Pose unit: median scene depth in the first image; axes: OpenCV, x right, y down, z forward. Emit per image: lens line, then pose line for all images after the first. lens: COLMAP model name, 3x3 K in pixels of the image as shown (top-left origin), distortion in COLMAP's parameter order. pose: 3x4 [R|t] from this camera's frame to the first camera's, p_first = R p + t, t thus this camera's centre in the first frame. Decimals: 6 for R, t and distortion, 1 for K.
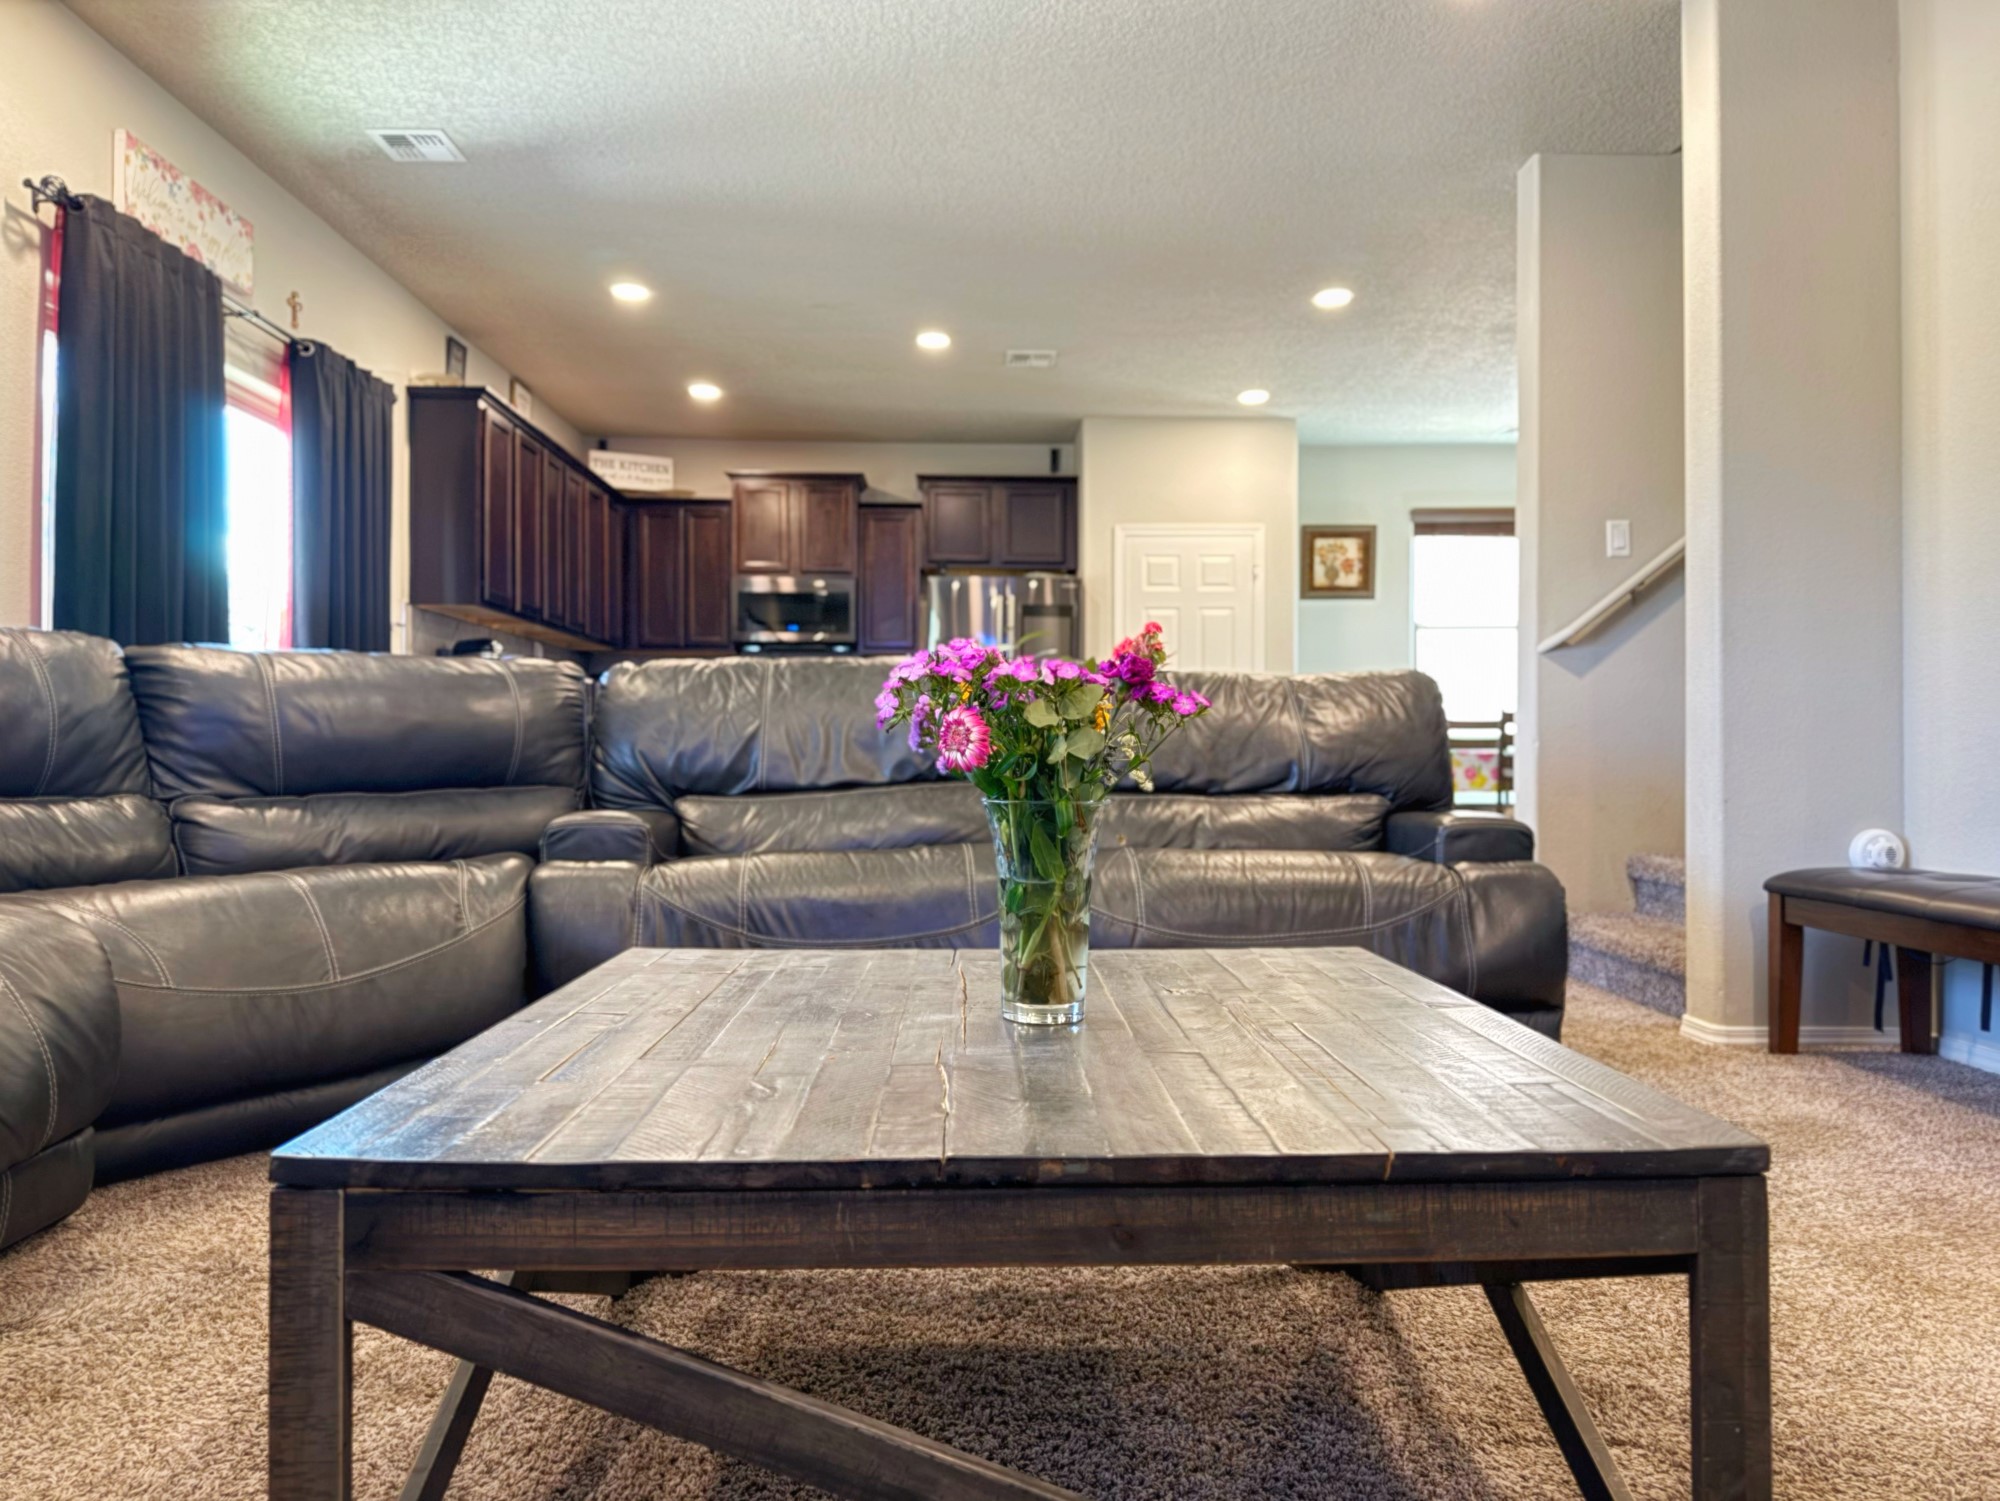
lens RADIAL K [[1460.3, 0, 1000.0], [0, 1460.3, 750.5], [0, 0, 1]] dist [0.125979, -0.184118]
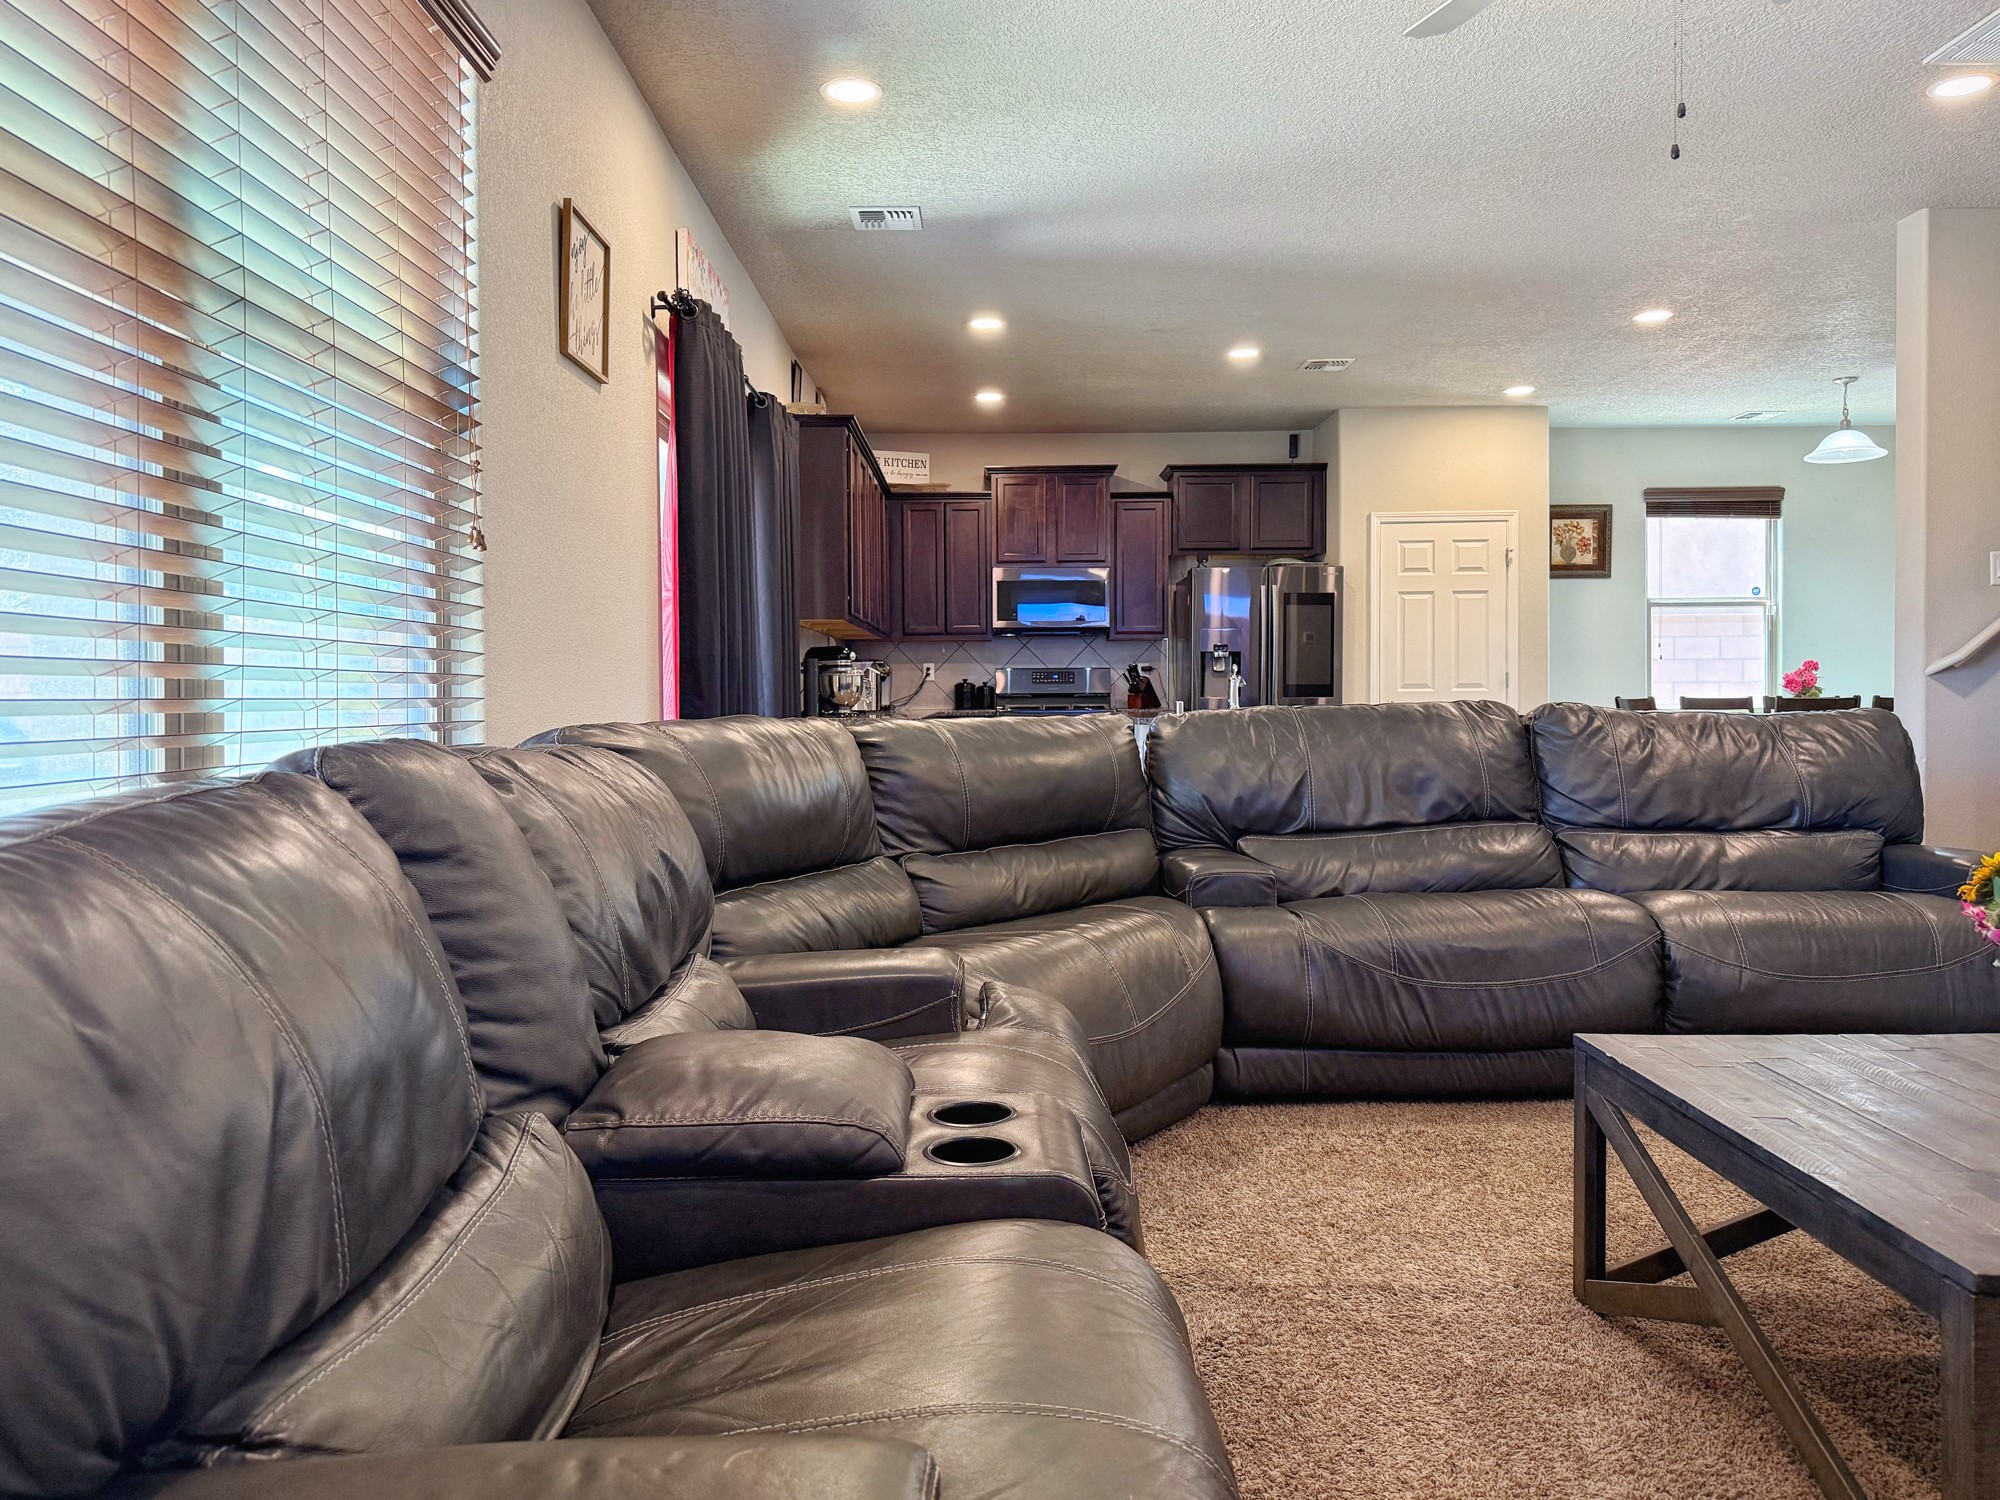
lens RADIAL K [[1452.8, 0, 975.3], [0, 1452.8, 740.1], [0, 0, 1]] dist [0.079516, -0.133280]
pose [[0.999176, -0.005906, -0.040149, -0.212519], [0.007605, 0.999077, 0.042277, -0.051532], [0.039862, -0.042548, 0.998299, -0.068576]]
